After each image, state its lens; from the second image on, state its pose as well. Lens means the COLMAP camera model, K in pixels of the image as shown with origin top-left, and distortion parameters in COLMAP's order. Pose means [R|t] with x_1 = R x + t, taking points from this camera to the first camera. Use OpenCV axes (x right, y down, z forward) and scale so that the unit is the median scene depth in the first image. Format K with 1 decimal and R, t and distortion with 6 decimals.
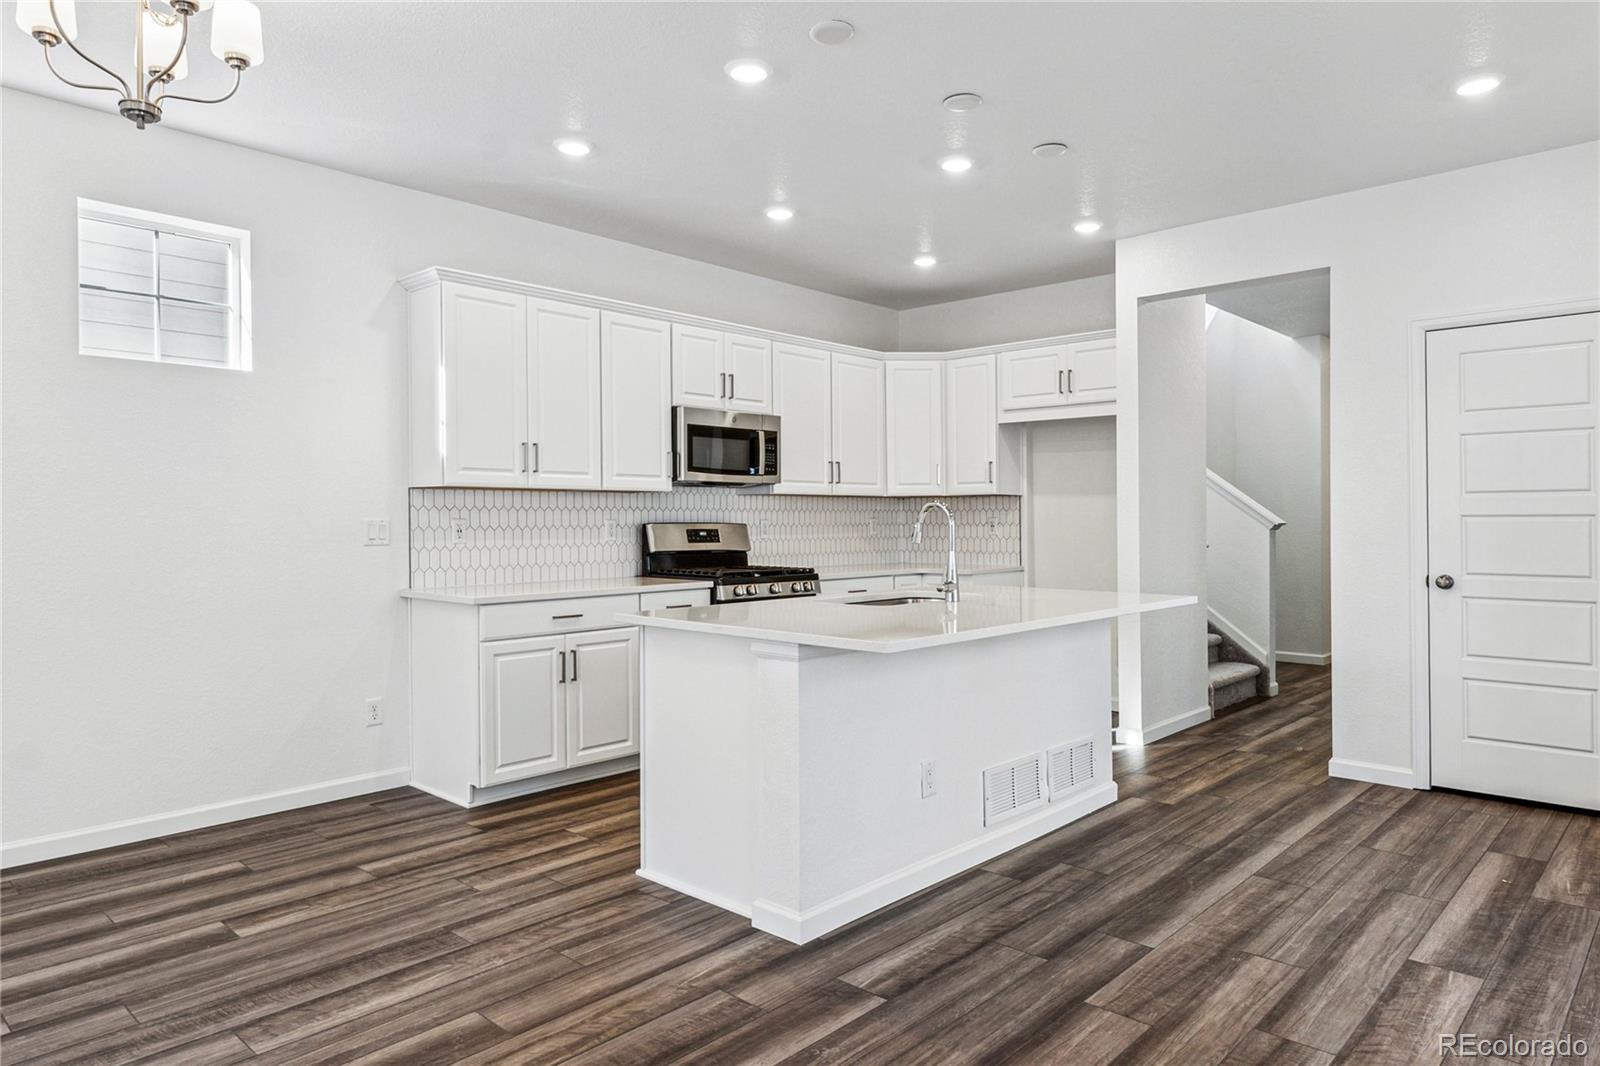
lens RADIAL K [[987.3, 0, 786.1], [0, 987.3, 523.2], [0, 0, 1]] dist [-0.001586, -0.001964]
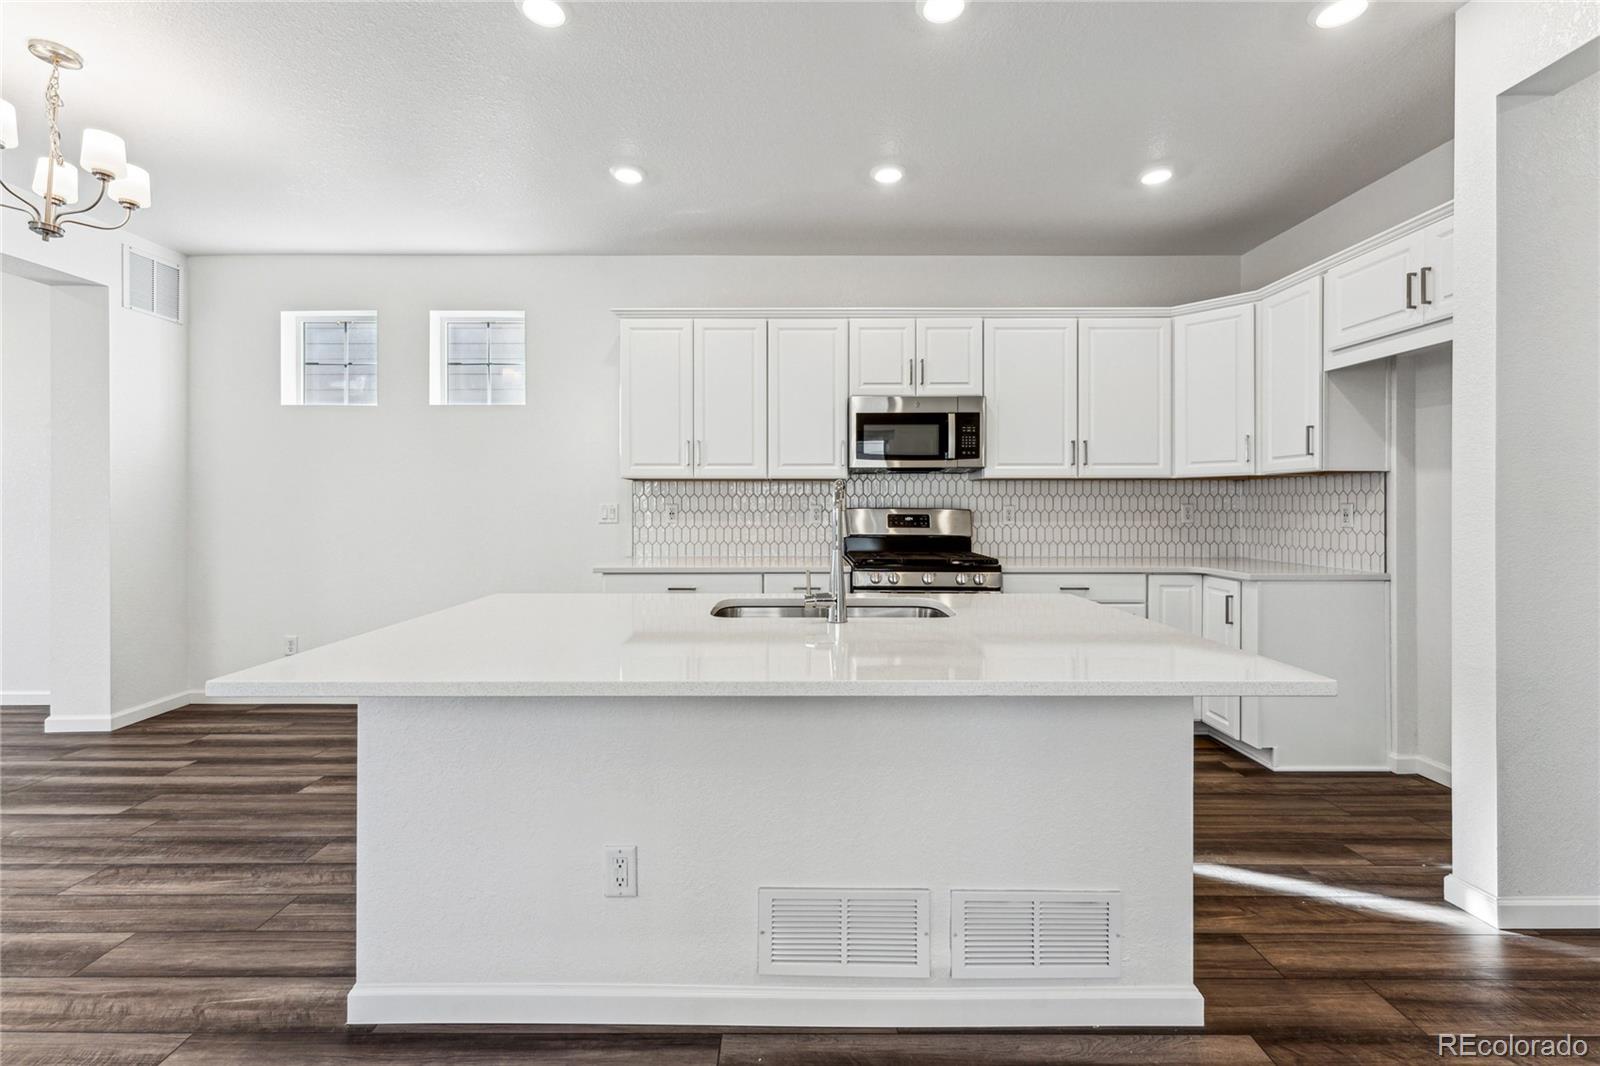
lens RADIAL K [[648.9, 0, 798.2], [0, 648.9, 511.9], [0, 0, 1]] dist [0.004659, -0.001308]
pose [[0.689964, 0.010144, -0.723772, 0.422585], [-0.004167, 0.999941, 0.010043, -0.003712], [0.723832, -0.003913, 0.689966, 0.574446]]
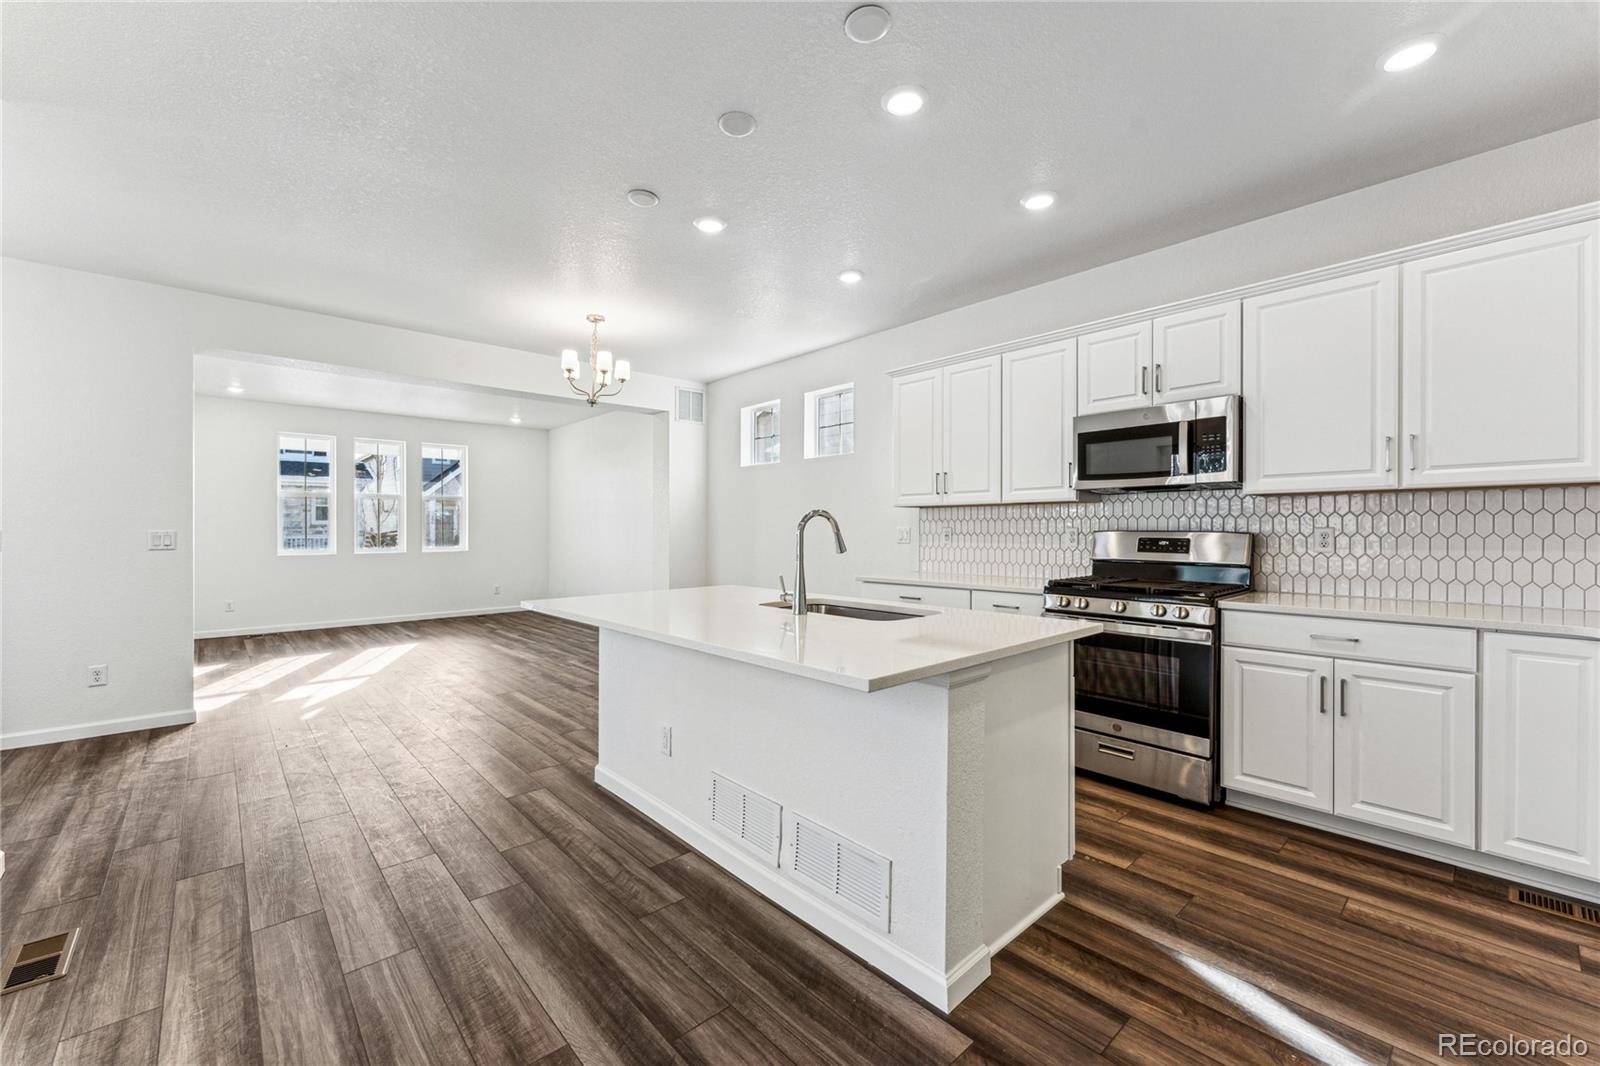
lens RADIAL K [[648.9, 0, 798.0], [0, 648.9, 524.9], [0, 0, 1]] dist [0.004659, -0.001308]
pose [[-0.074357, -0.005431, -0.997217, 0.698370], [-0.001358, 0.999985, -0.005344, -0.003003], [0.997231, 0.000957, -0.074363, 0.910004]]
